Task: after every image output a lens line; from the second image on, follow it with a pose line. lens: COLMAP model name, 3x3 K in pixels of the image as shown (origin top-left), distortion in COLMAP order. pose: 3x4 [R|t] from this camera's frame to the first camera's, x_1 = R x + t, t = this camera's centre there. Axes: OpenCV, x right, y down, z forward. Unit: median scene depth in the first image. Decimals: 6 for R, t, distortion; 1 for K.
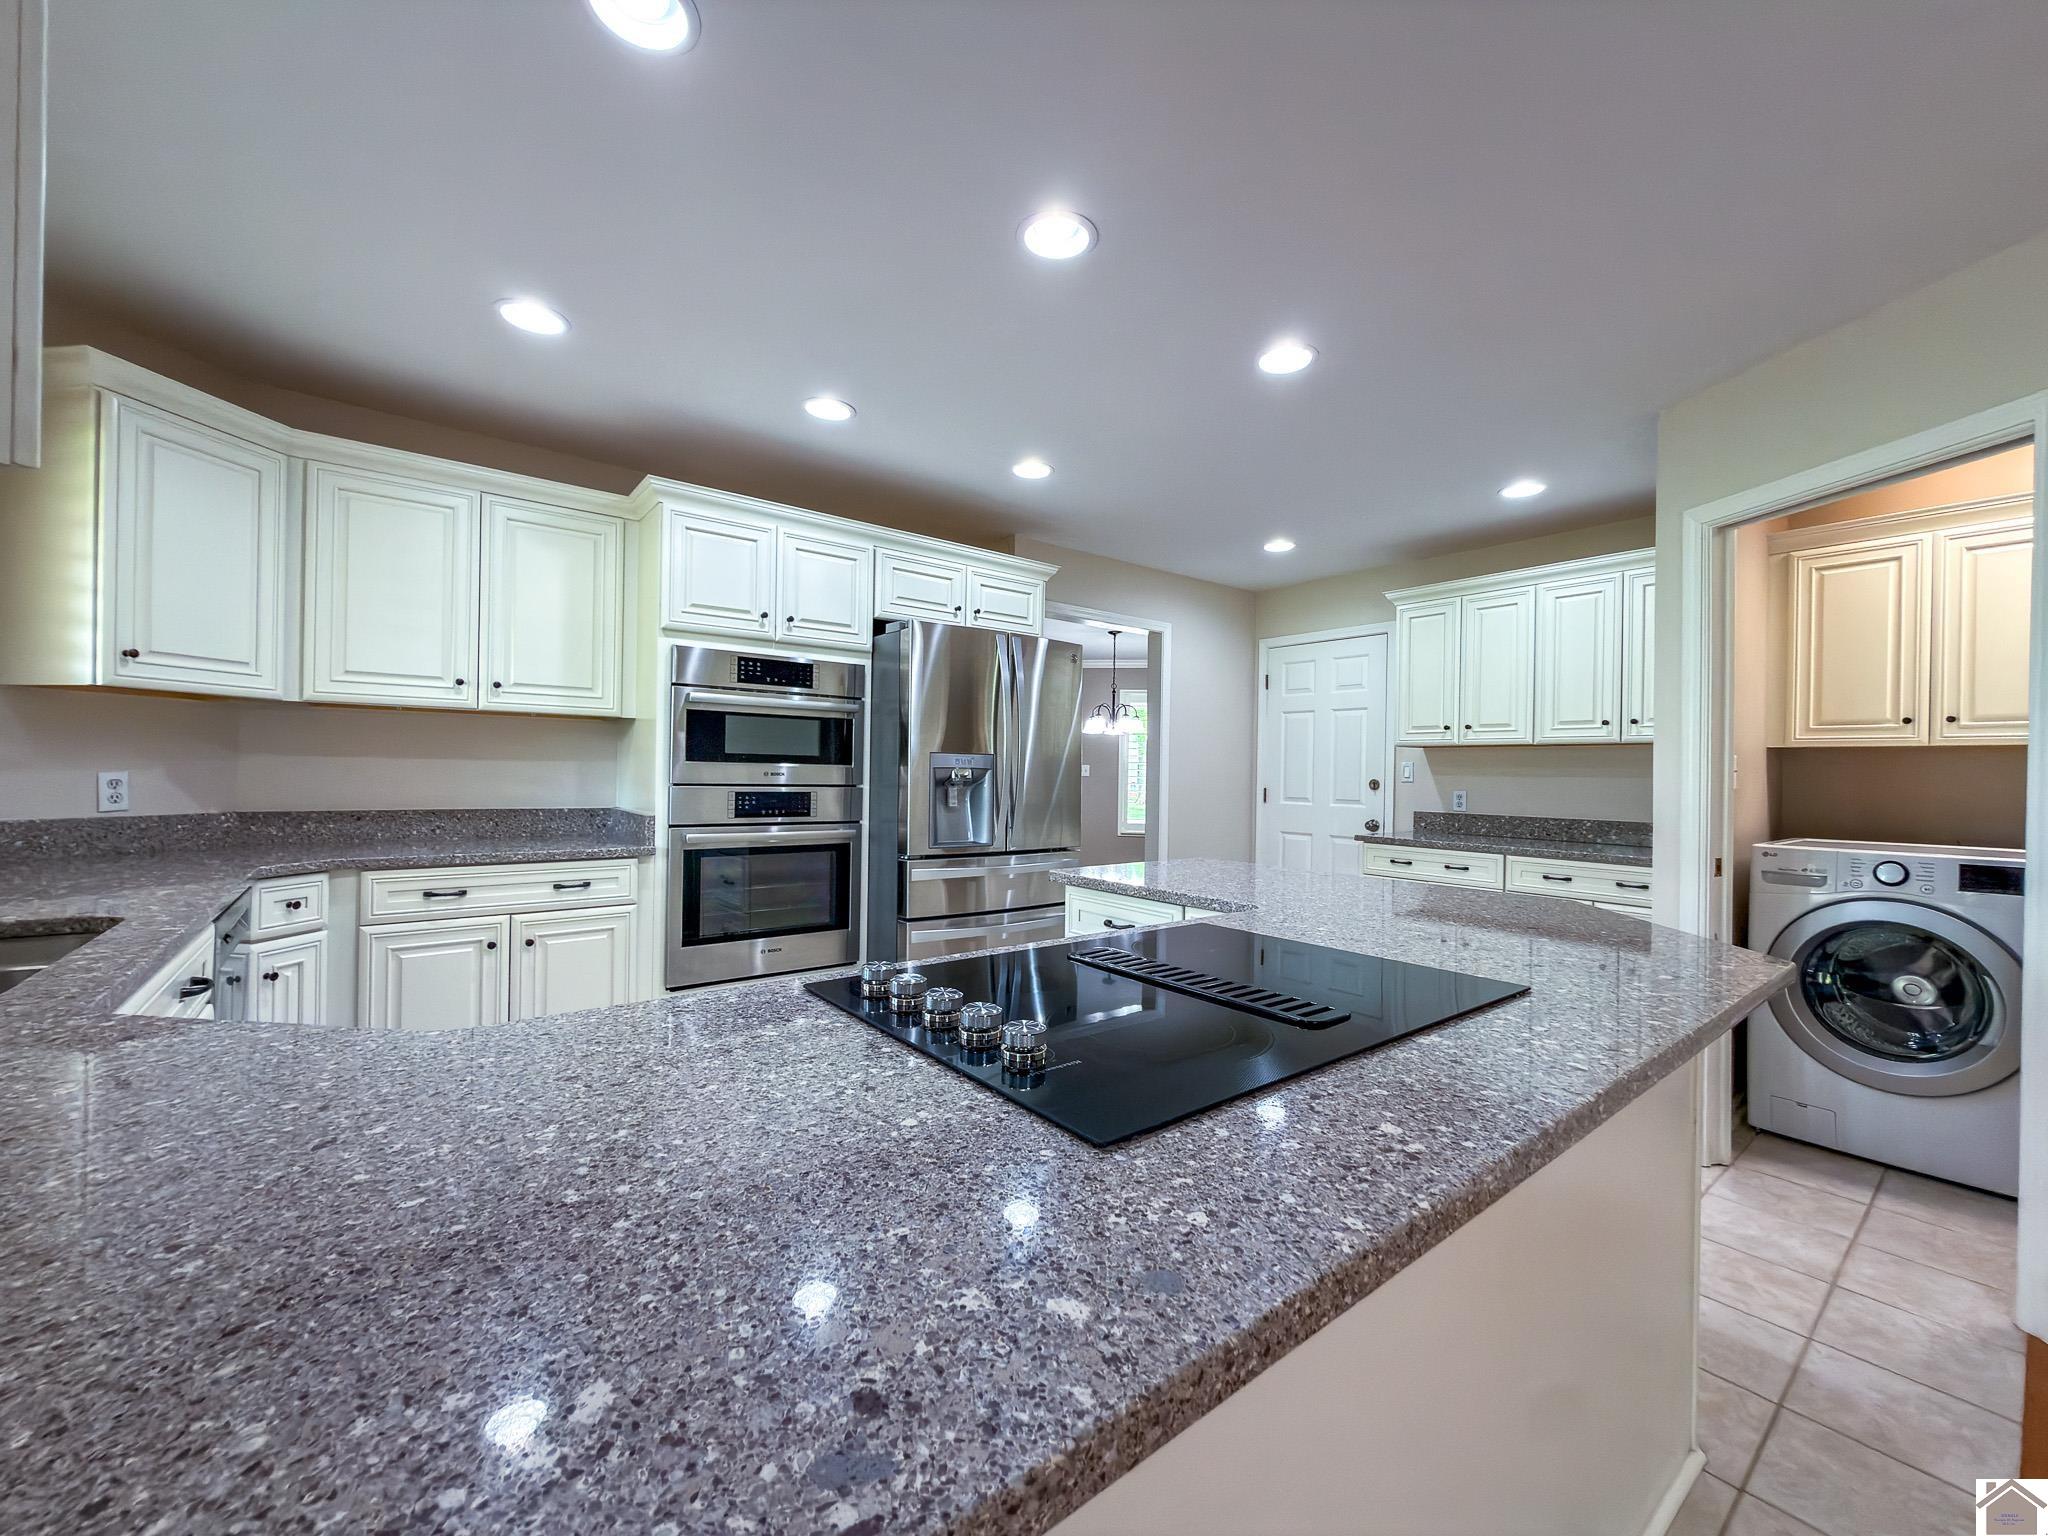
lens RADIAL K [[812.6, 0, 1020.7], [0, 812.6, 769.4], [0, 0, 1]] dist [0.003284, -0.000382]
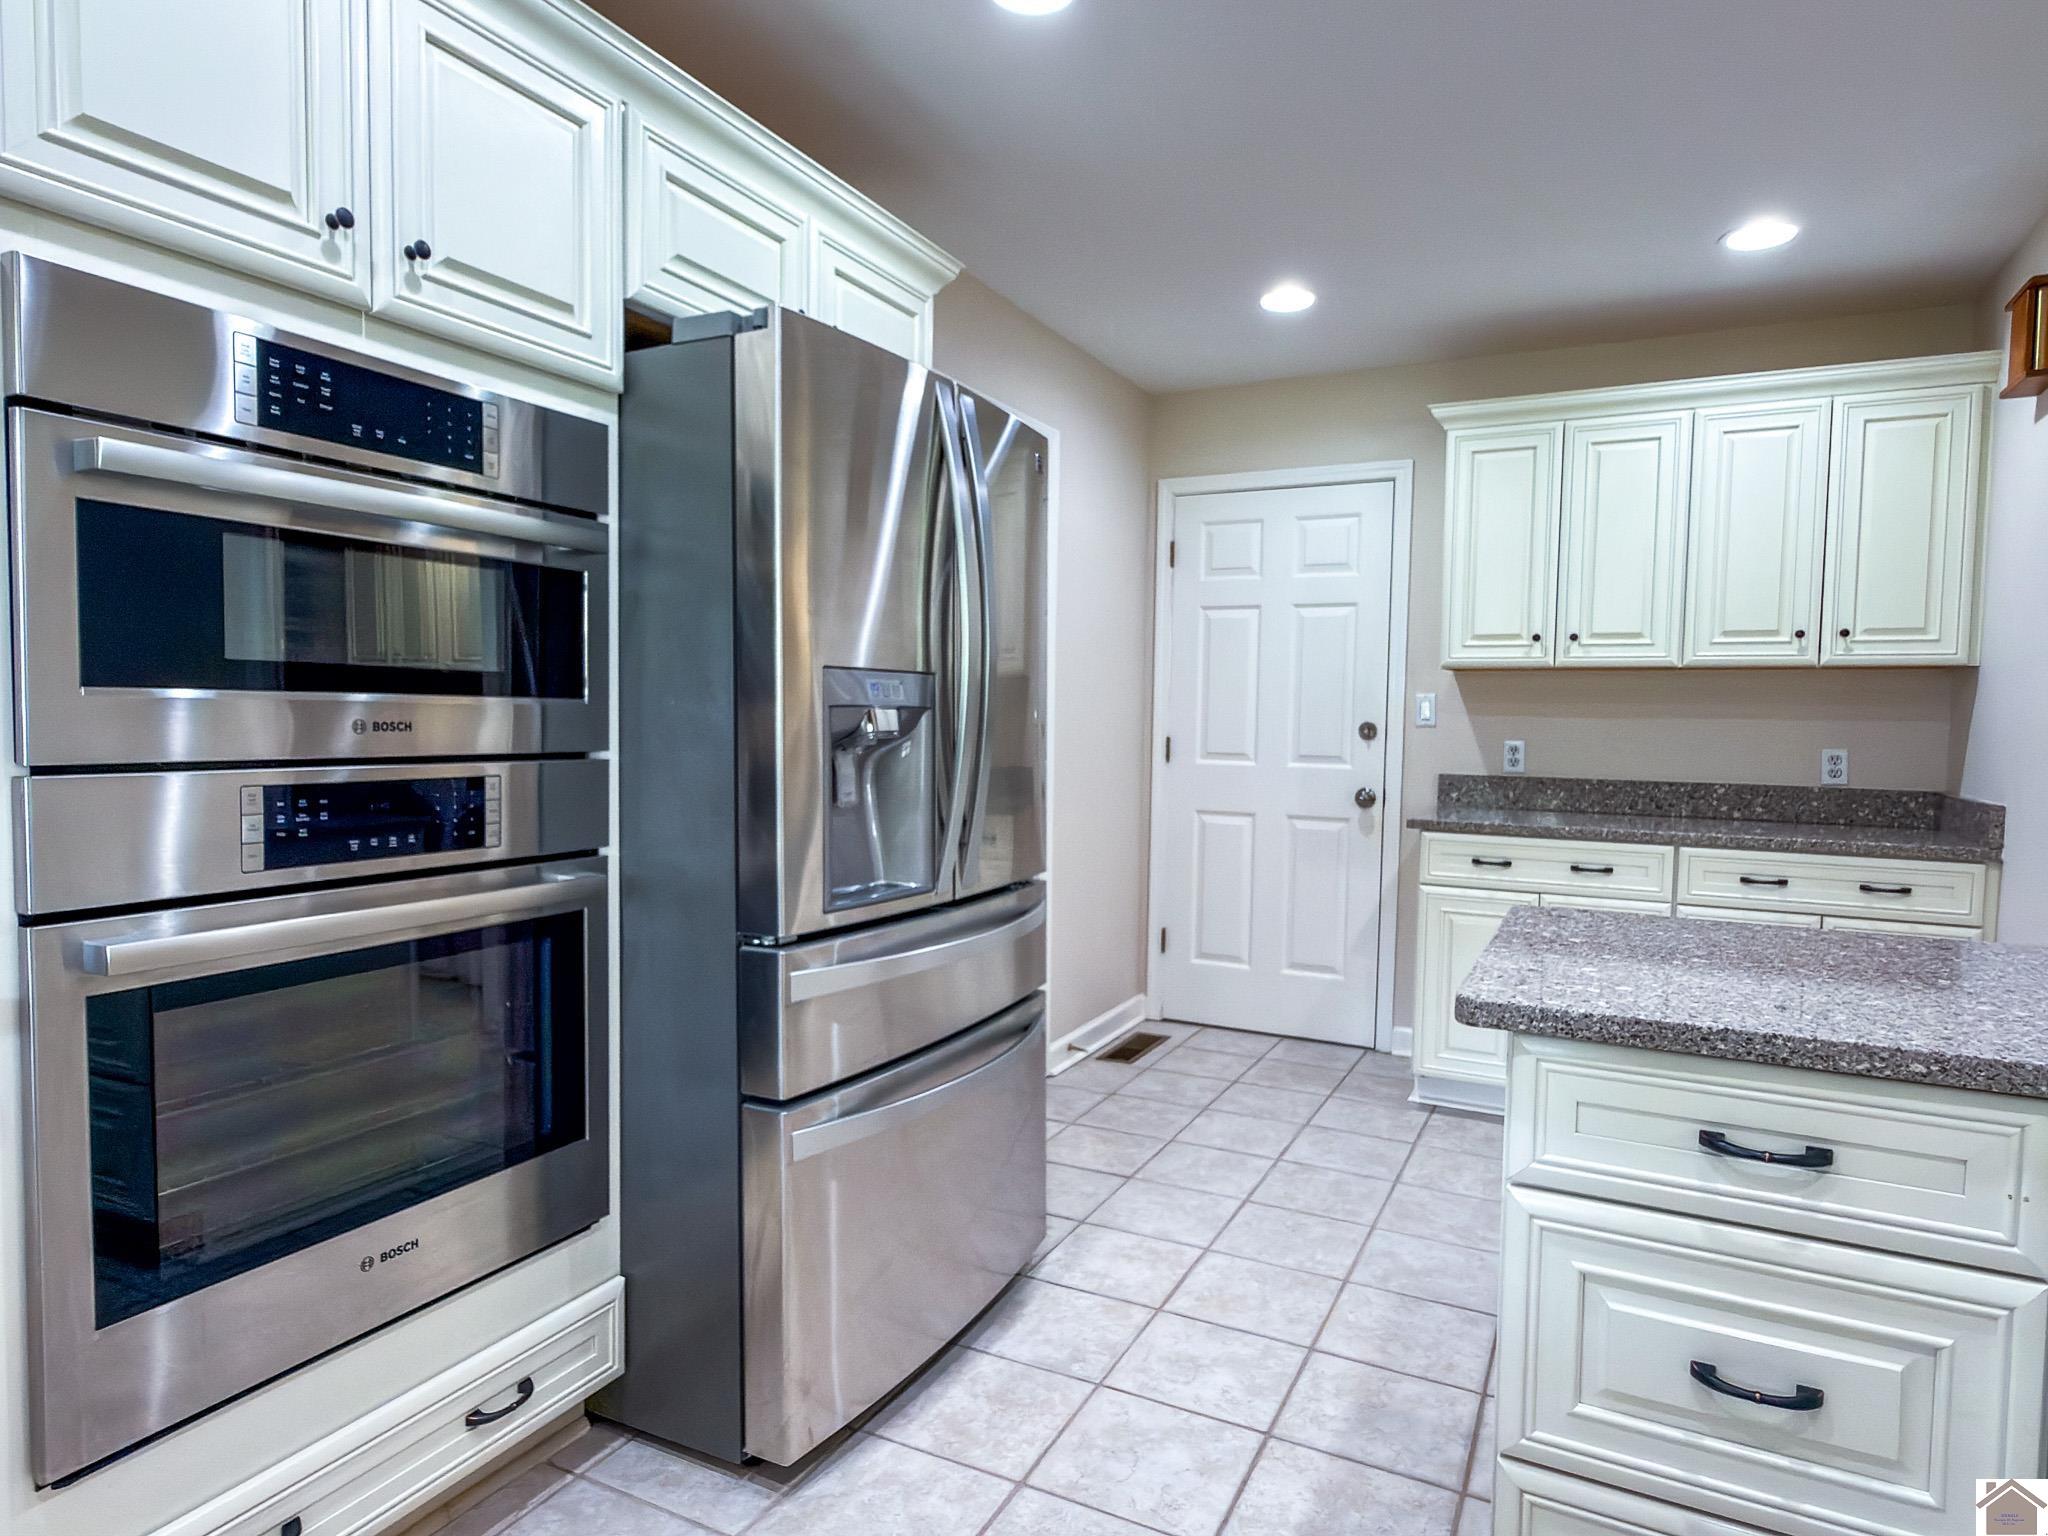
lens RADIAL K [[1201.9, 0, 1022.4], [0, 1201.9, 773.9], [0, 0, 1]] dist [0.008837, -0.000203]
pose [[0.903034, -0.024734, 0.428856, -0.268633], [-0.001661, 0.998133, 0.061063, -0.005070], [-0.429566, -0.055855, 0.901307, 0.433910]]
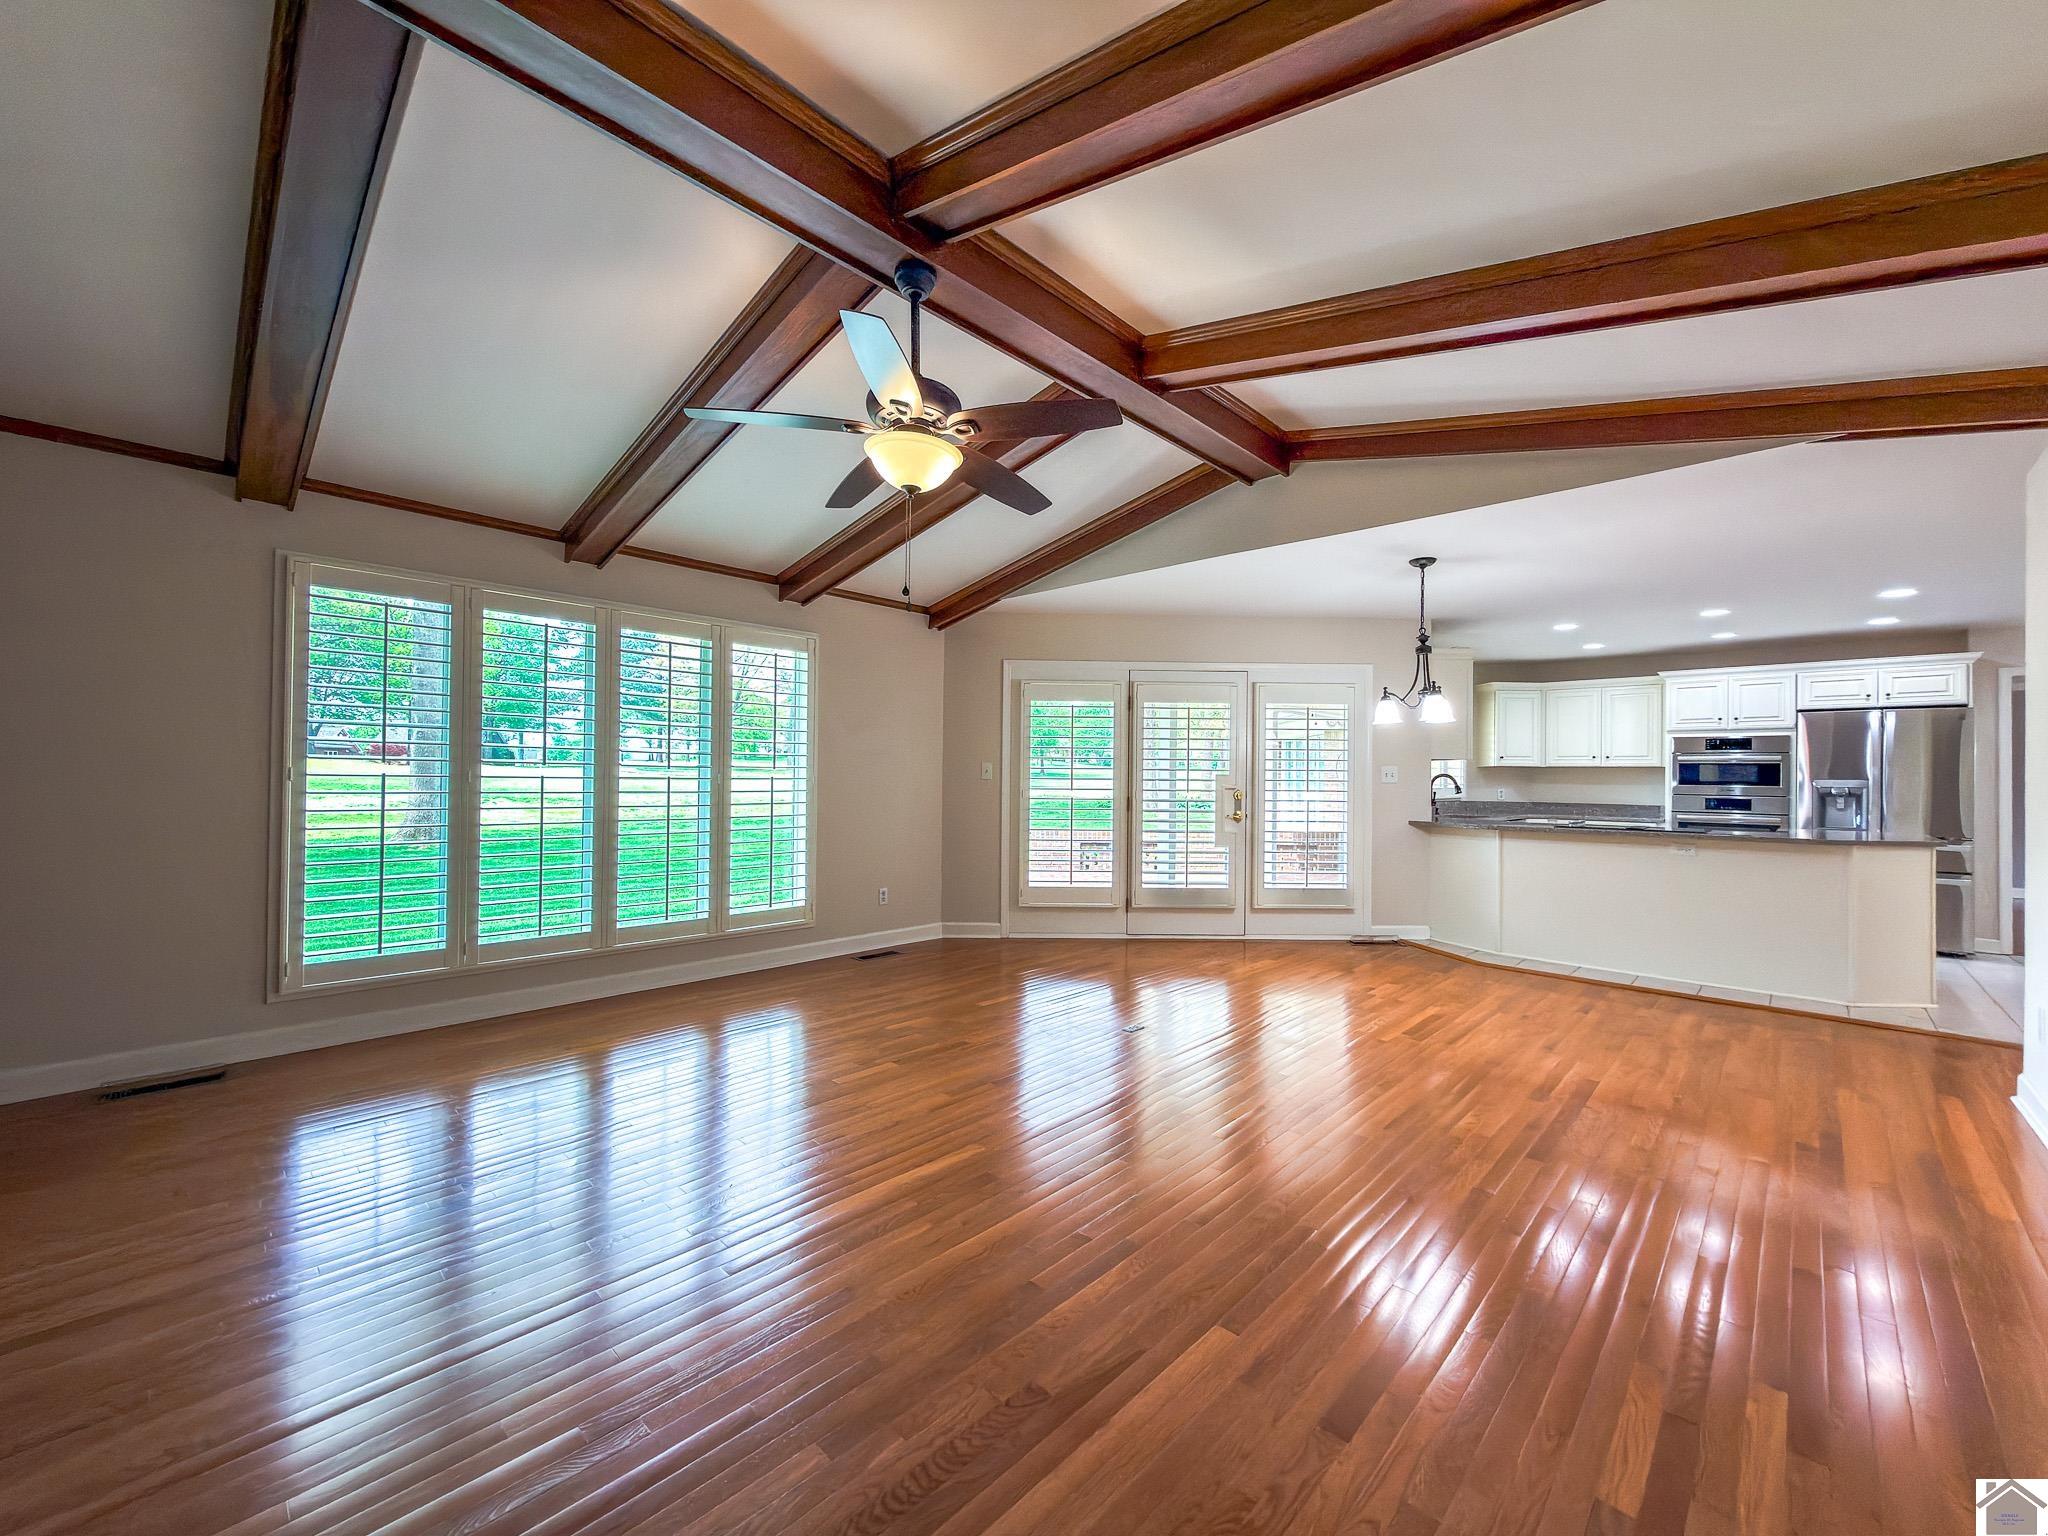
lens RADIAL K [[812.6, 0, 1031.2], [0, 812.6, 769.5], [0, 0, 1]] dist [0.003284, -0.000382]
pose [[0.152119, -0.025642, -0.988030, 1.514884], [-0.008213, 0.999596, -0.027206, 0.023258], [0.988328, 0.012253, 0.151847, -1.139397]]
